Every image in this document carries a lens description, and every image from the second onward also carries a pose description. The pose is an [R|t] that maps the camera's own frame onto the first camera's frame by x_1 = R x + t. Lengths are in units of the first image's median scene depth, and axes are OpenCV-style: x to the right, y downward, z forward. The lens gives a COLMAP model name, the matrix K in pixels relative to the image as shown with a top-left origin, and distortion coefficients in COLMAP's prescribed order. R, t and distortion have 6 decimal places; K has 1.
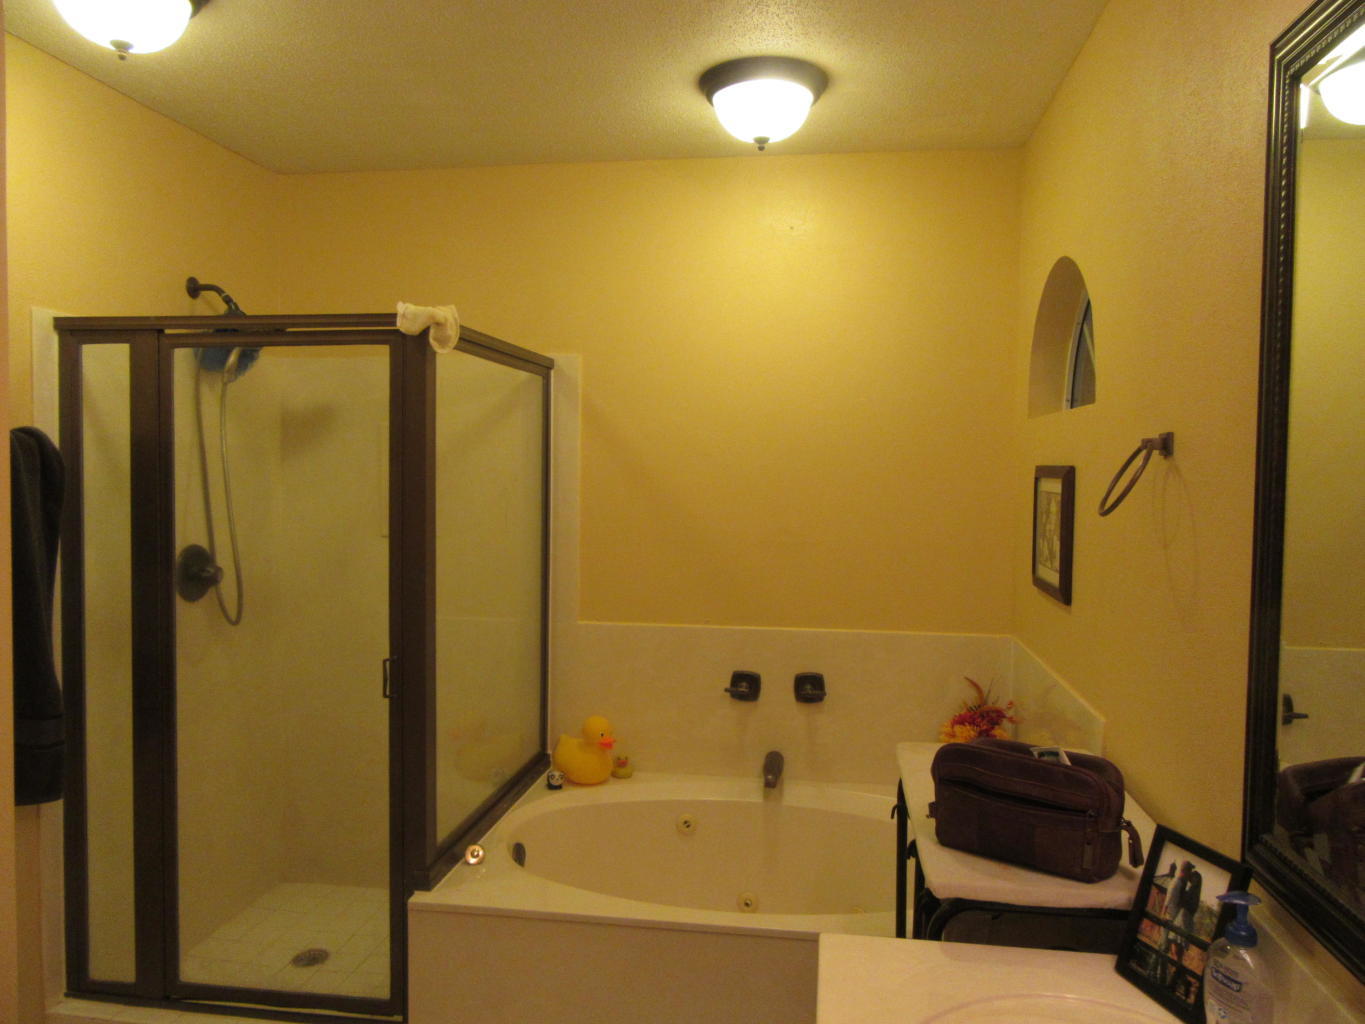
lens RADIAL K [[1010.7, 0, 680.5], [0, 1010.7, 508.8], [0, 0, 1]] dist [0.000412, -0.005093]
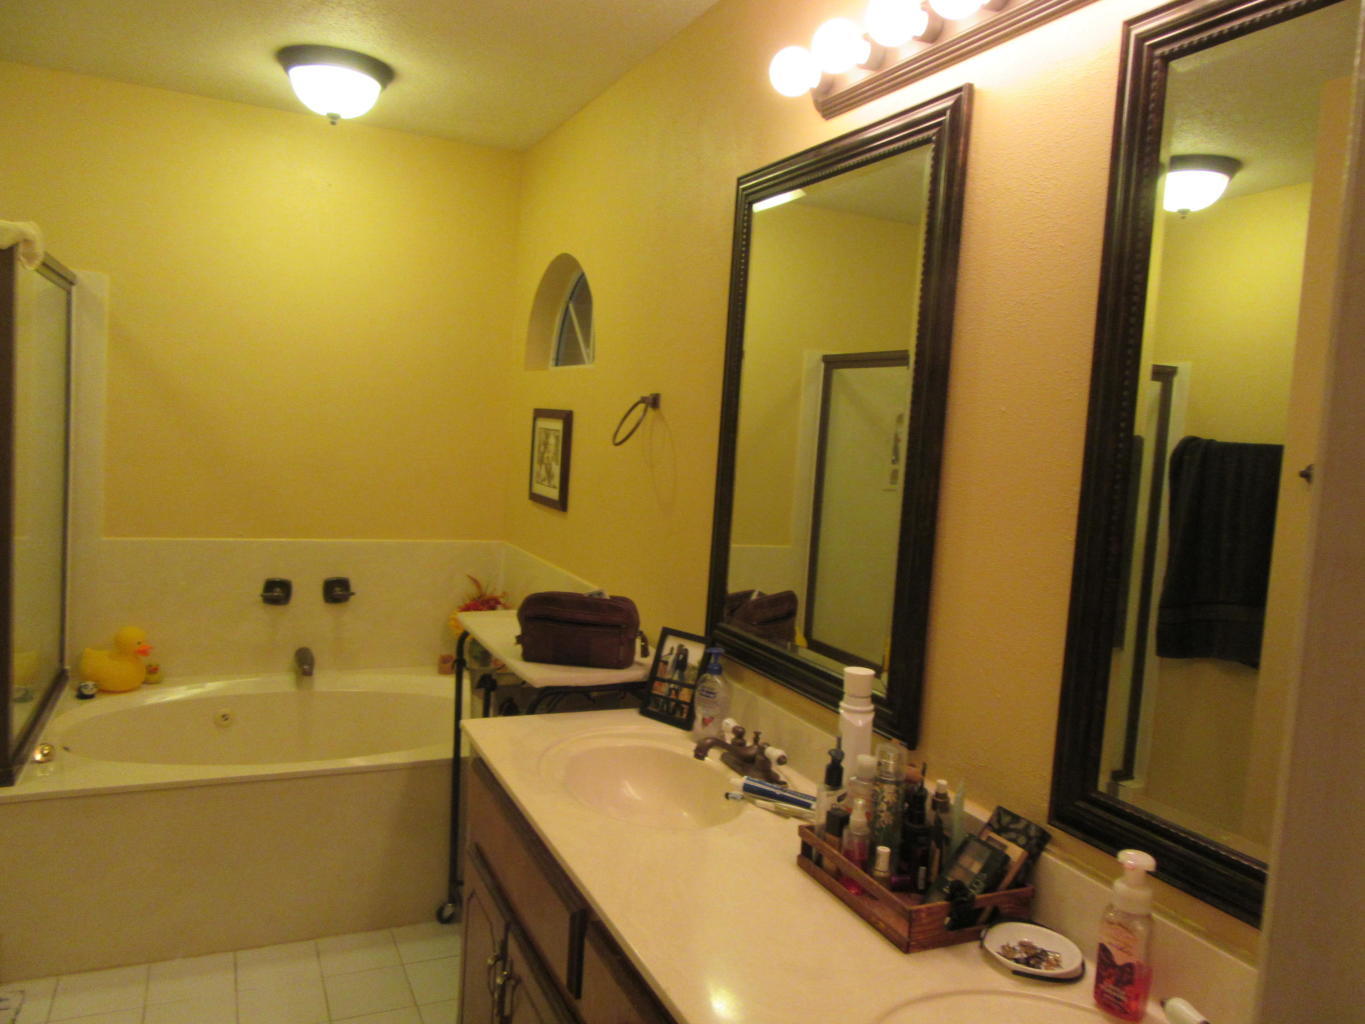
lens RADIAL K [[1010.7, 0, 682.5], [0, 1010.7, 511.9], [0, 0, 1]] dist [0.000412, -0.005093]
pose [[0.833037, -0.003870, 0.553203, -0.239390], [-0.032810, 0.997870, 0.056387, 0.012267], [-0.552243, -0.065123, 0.831136, -0.227984]]
